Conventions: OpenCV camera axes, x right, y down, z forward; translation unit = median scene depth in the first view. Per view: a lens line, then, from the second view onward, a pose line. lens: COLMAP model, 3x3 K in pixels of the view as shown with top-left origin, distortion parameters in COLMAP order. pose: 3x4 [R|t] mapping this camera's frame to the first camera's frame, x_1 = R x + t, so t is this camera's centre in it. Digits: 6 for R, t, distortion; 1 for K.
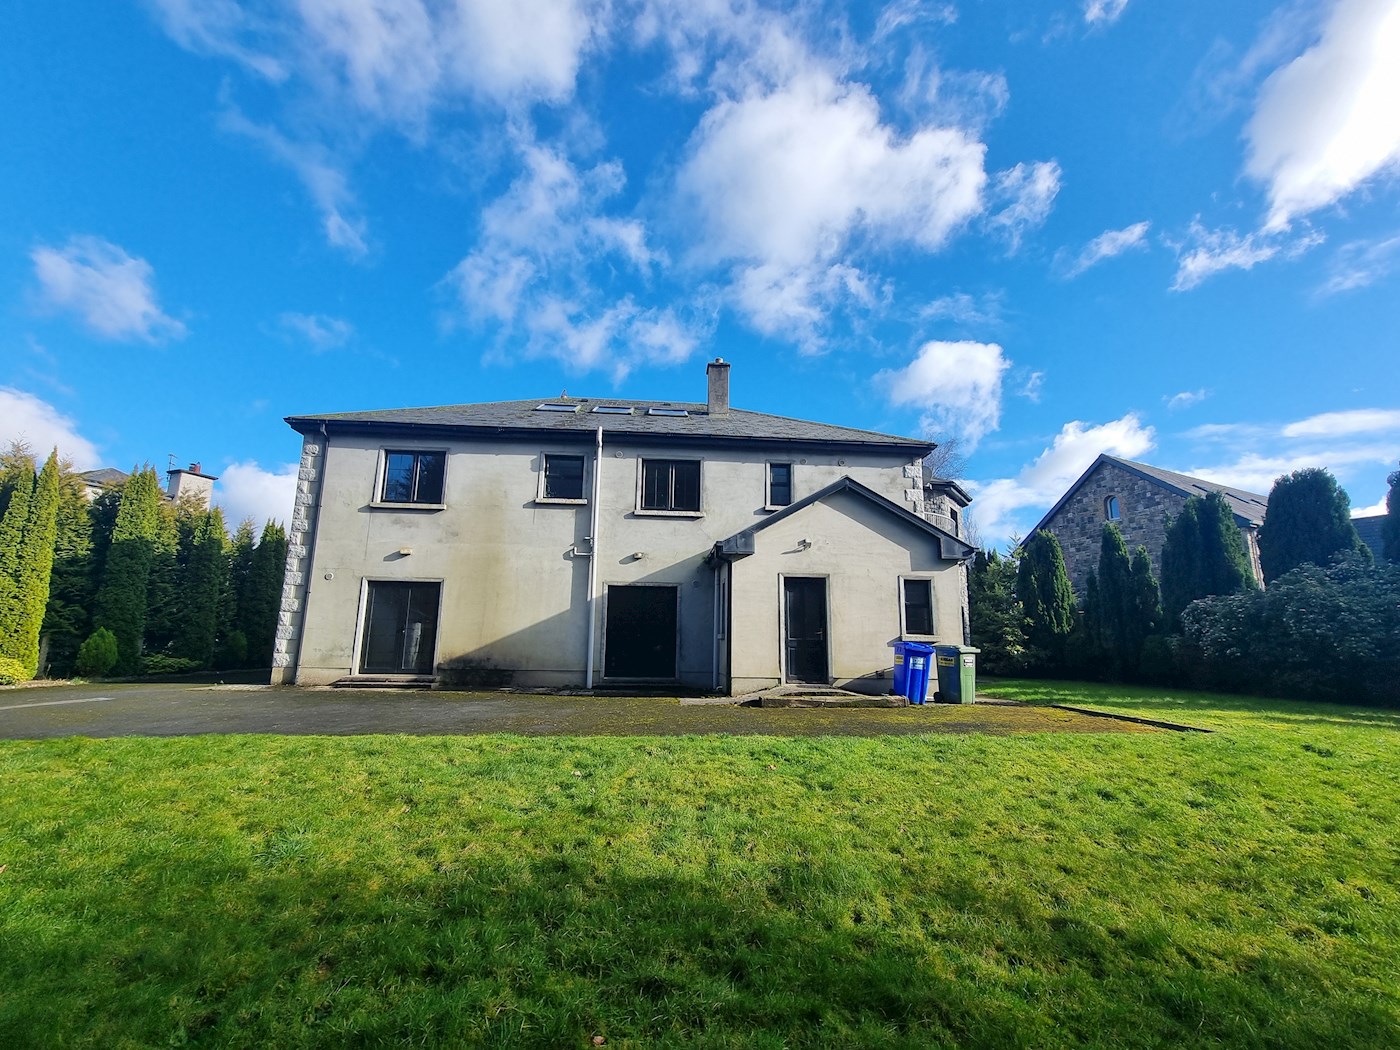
lens RADIAL K [[578.8, 0, 705.2], [0, 578.8, 537.8], [0, 0, 1]] dist [-0.001757, -0.000032]
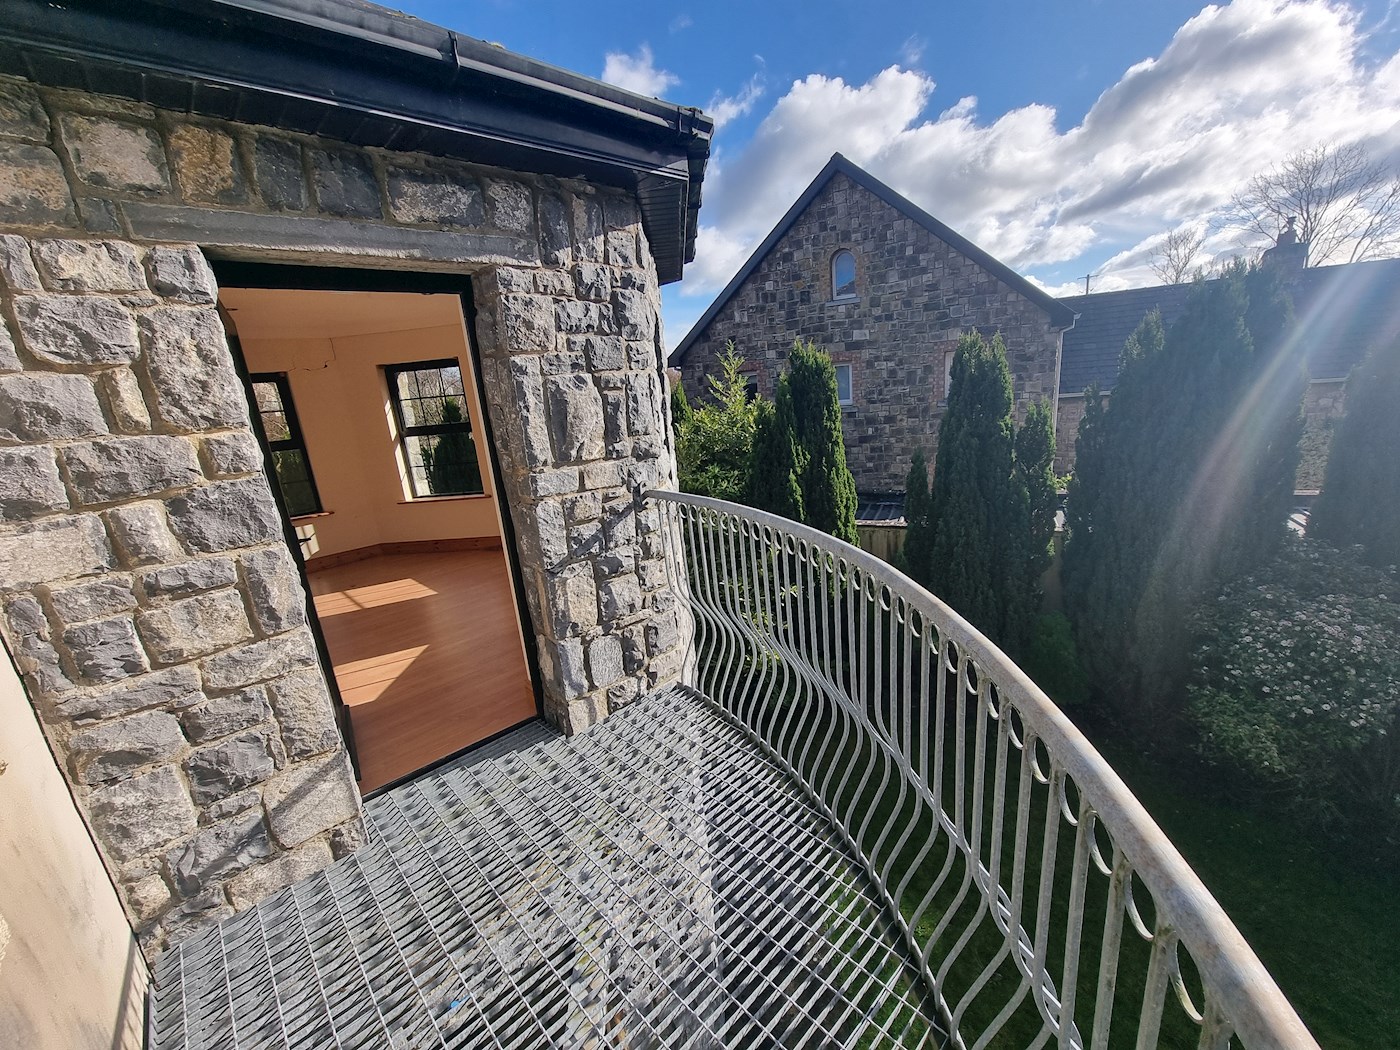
lens RADIAL K [[578.8, 0, 705.2], [0, 578.8, 537.8], [0, 0, 1]] dist [-0.001757, -0.000032]
pose [[0.779718, -0.241123, 0.577841, 0.236484], [-0.013400, 0.916238, 0.400411, -0.041321], [-0.625988, -0.319950, 0.711176, 0.621997]]
